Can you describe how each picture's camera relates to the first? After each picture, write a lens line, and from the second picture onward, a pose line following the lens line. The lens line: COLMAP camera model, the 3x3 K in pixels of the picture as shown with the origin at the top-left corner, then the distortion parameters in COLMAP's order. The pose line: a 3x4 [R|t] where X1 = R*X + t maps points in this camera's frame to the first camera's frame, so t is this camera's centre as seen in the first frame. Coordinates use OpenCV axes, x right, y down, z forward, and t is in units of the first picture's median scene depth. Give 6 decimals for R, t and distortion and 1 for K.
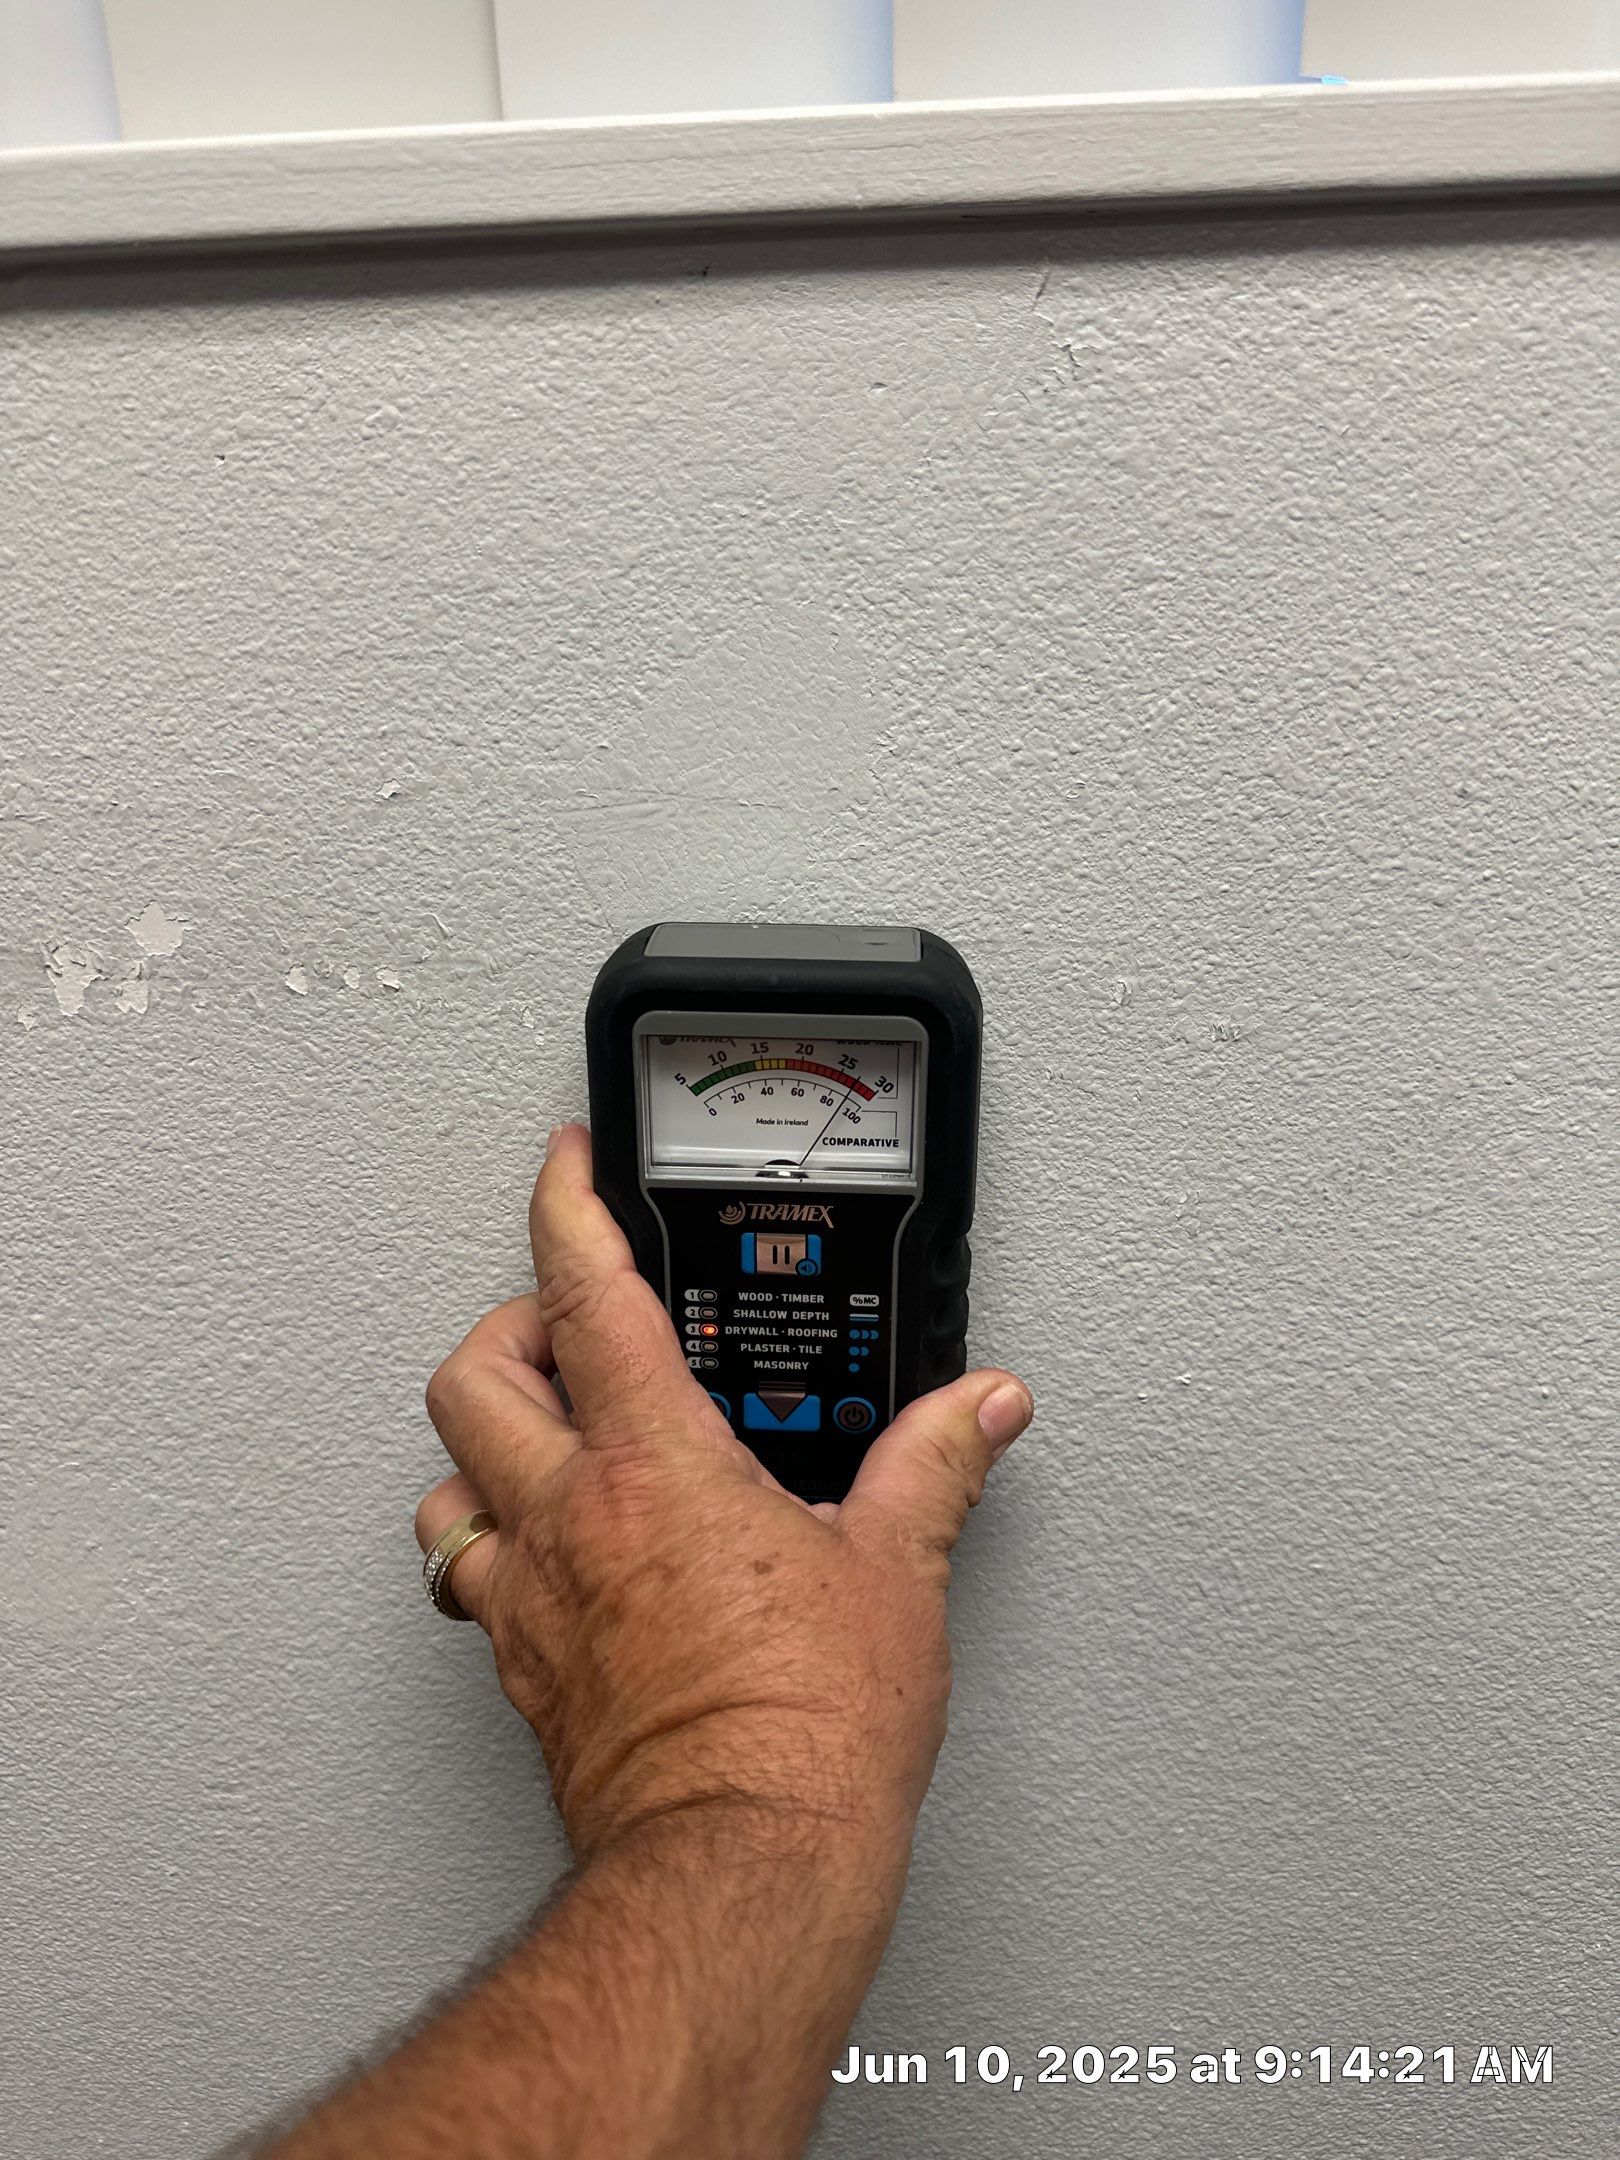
lens RADIAL K [[1567.7, 0, 812.2], [0, 1567.7, 1051.8], [0, 0, 1]] dist [-0.000545, -0.002234]
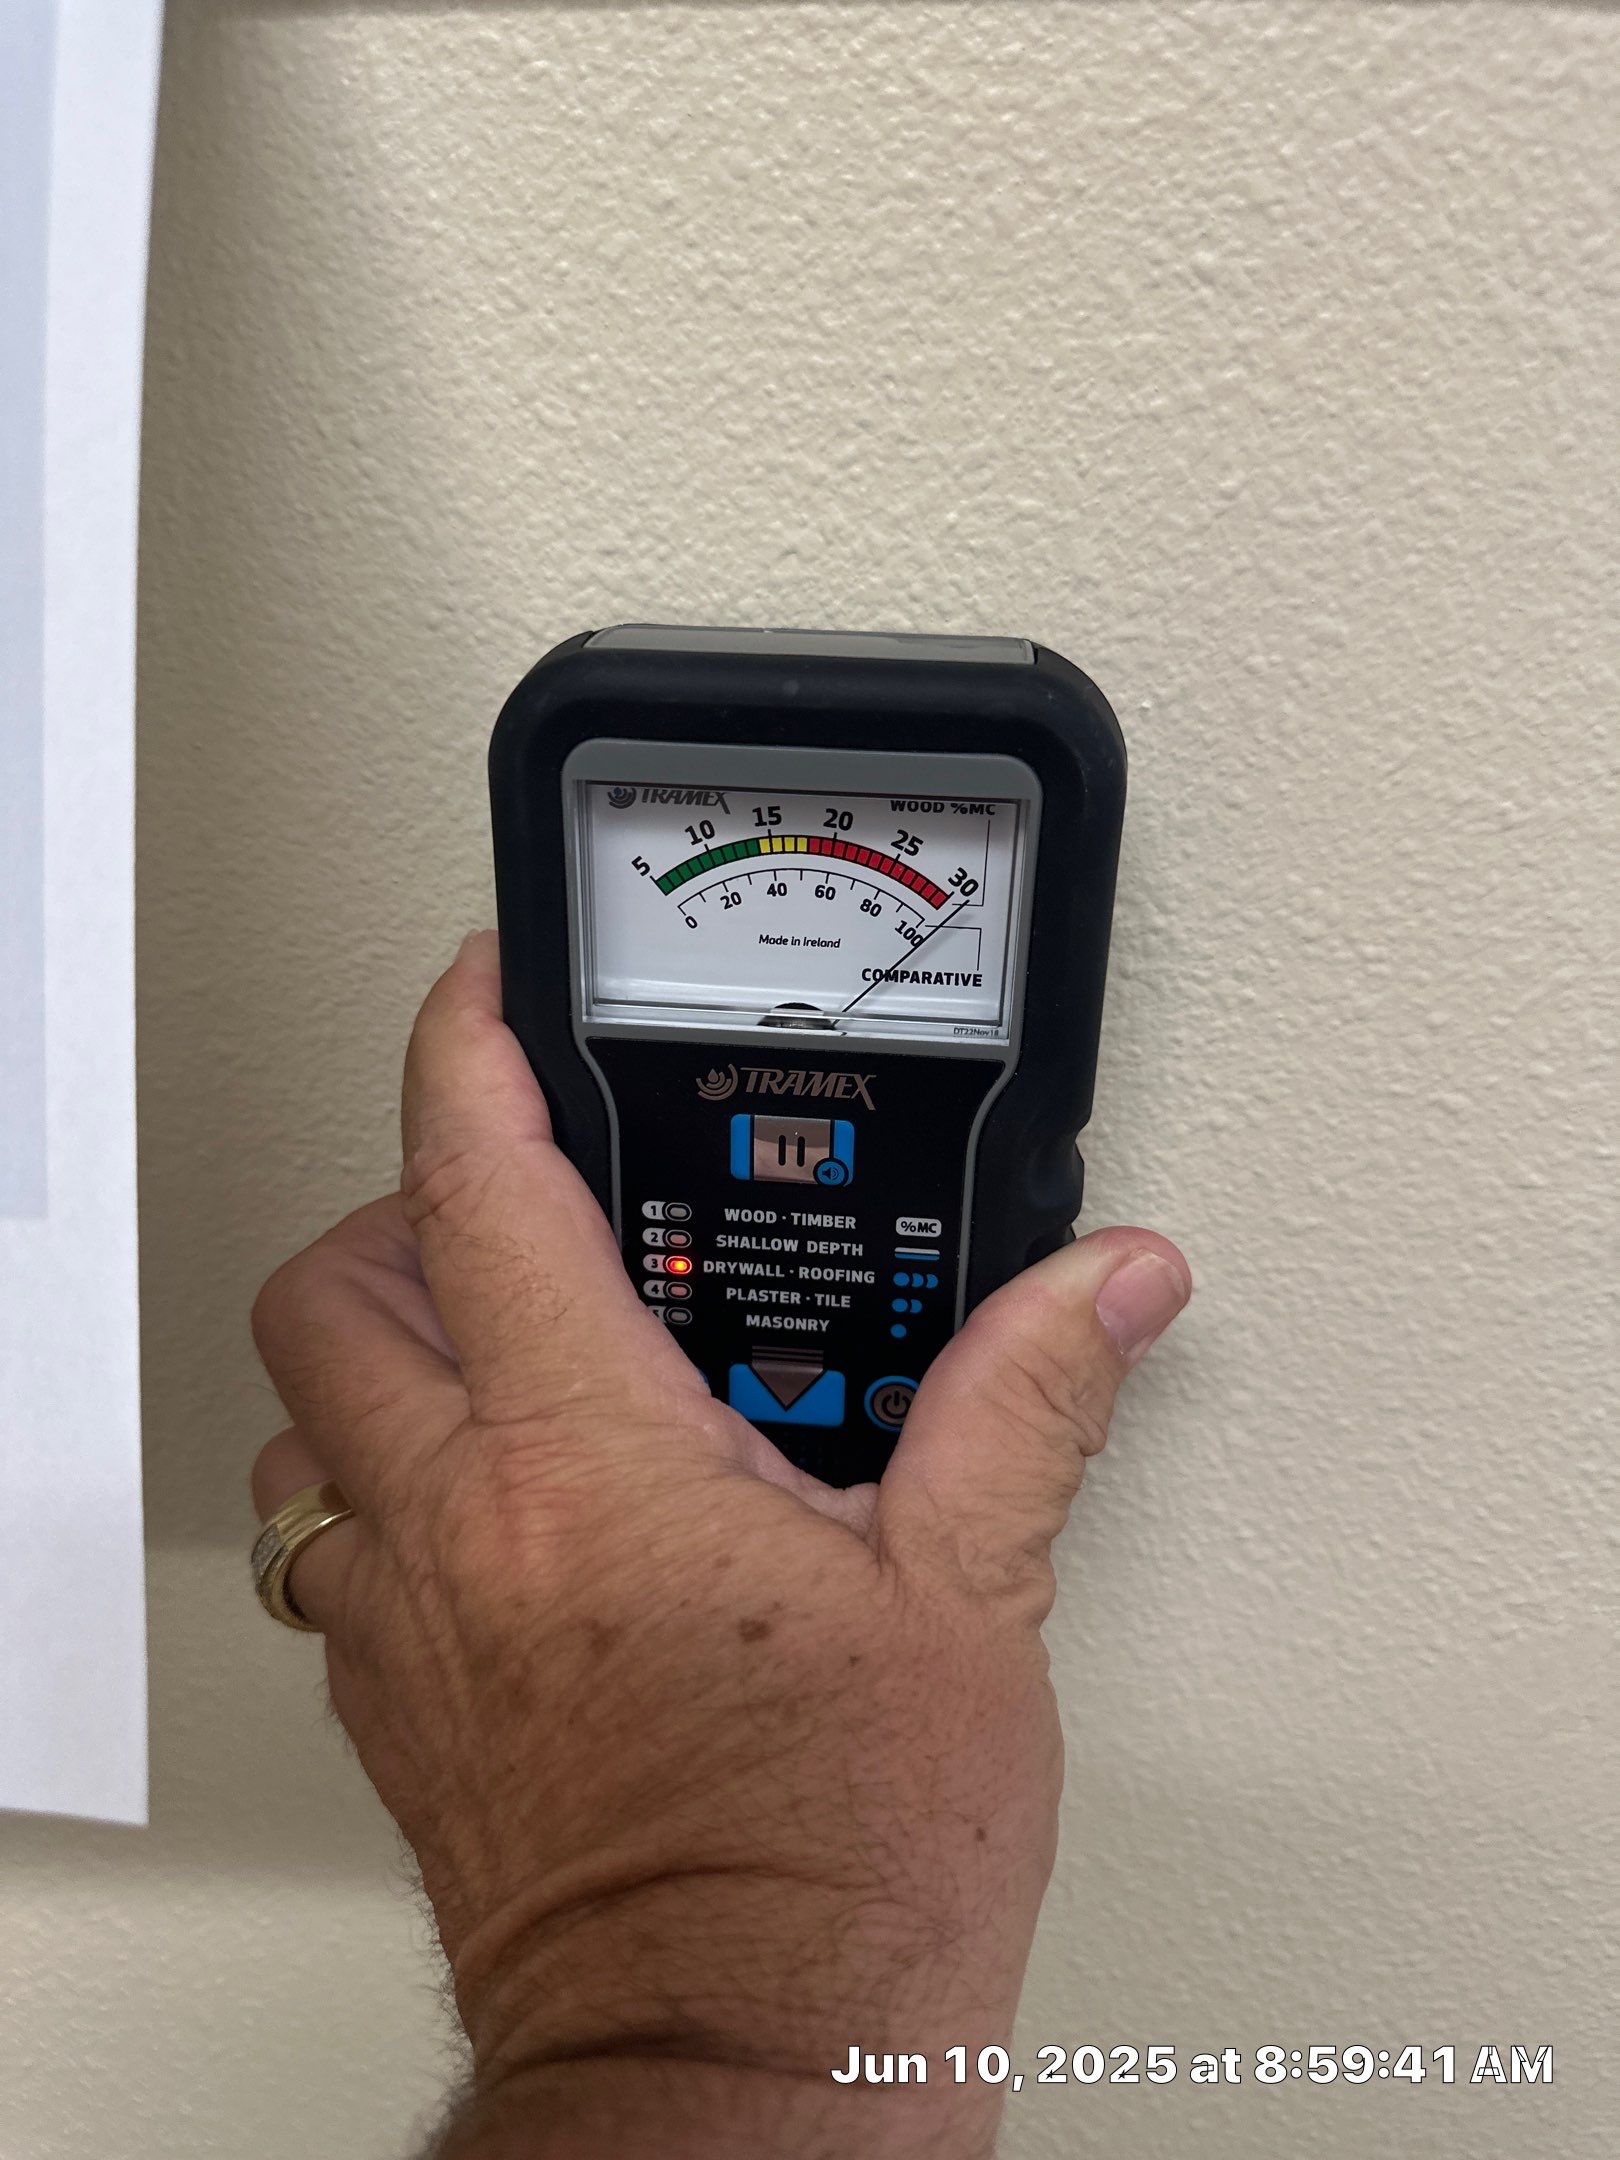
lens RADIAL K [[1572.4, 0, 802.2], [0, 1572.4, 1089.1], [0, 0, 1]] dist [0.047759, -0.002103]
pose [[0.999065, 0.032582, -0.028426, 0.002063], [-0.031783, 0.999099, 0.028123, 0.086459], [0.029317, -0.027193, 0.999200, 0.357993]]
